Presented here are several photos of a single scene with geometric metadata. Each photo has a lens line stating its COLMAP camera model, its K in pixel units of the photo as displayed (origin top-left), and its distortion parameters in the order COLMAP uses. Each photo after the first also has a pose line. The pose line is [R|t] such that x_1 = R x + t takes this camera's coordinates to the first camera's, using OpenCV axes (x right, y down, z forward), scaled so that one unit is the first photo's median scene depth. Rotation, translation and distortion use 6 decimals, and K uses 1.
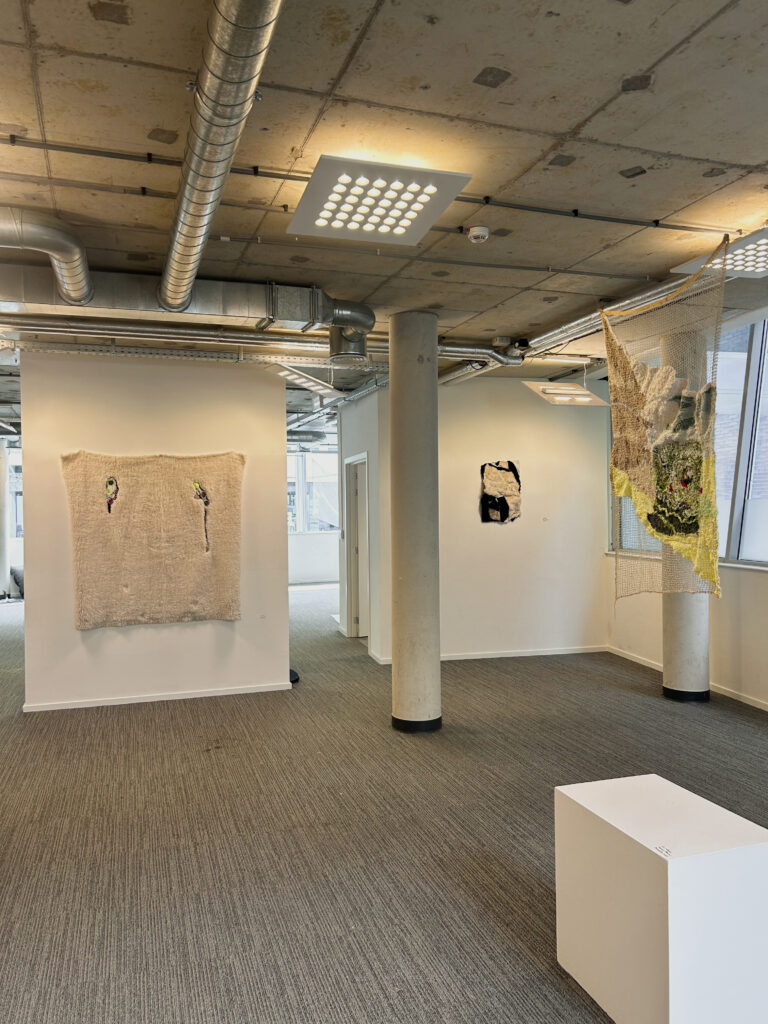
lens RADIAL K [[768.3, 0, 382.6], [0, 768.3, 507.7], [0, 0, 1]] dist [0.046399, -0.032003]
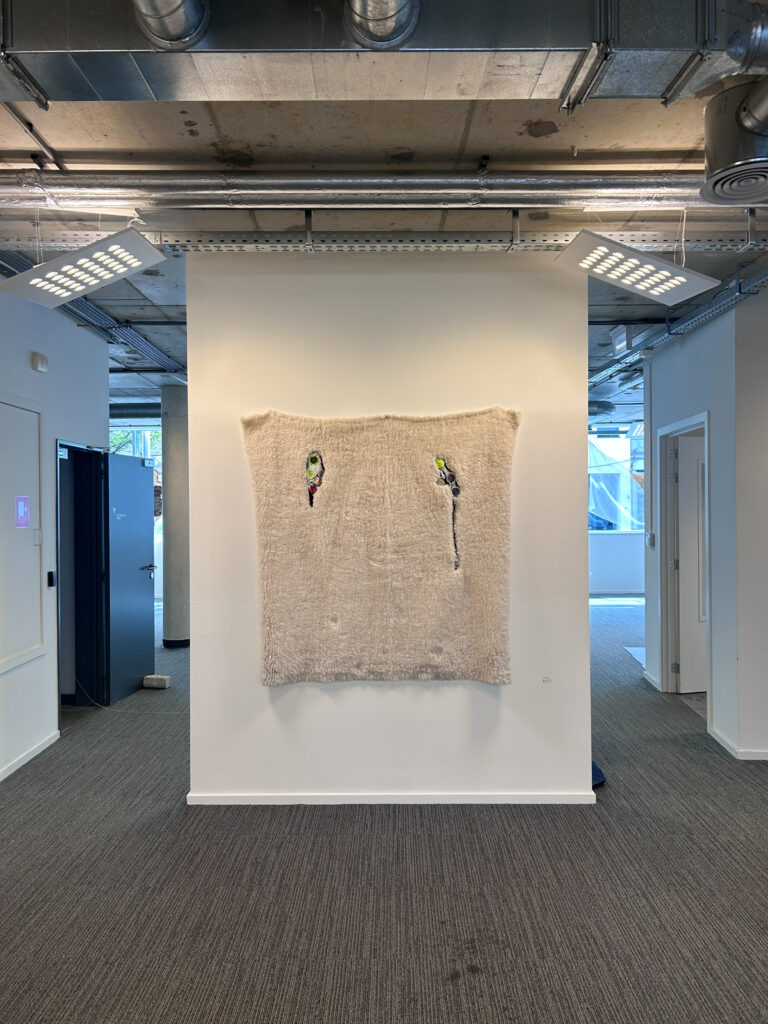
lens RADIAL K [[768.3, 0, 383.1], [0, 768.3, 510.1], [0, 0, 1]] dist [0.046399, -0.032003]
pose [[0.946326, 0.006478, -0.323149, -0.084909], [-0.003508, 0.999946, 0.009771, 0.003359], [0.323195, -0.008112, 0.946298, 0.399042]]
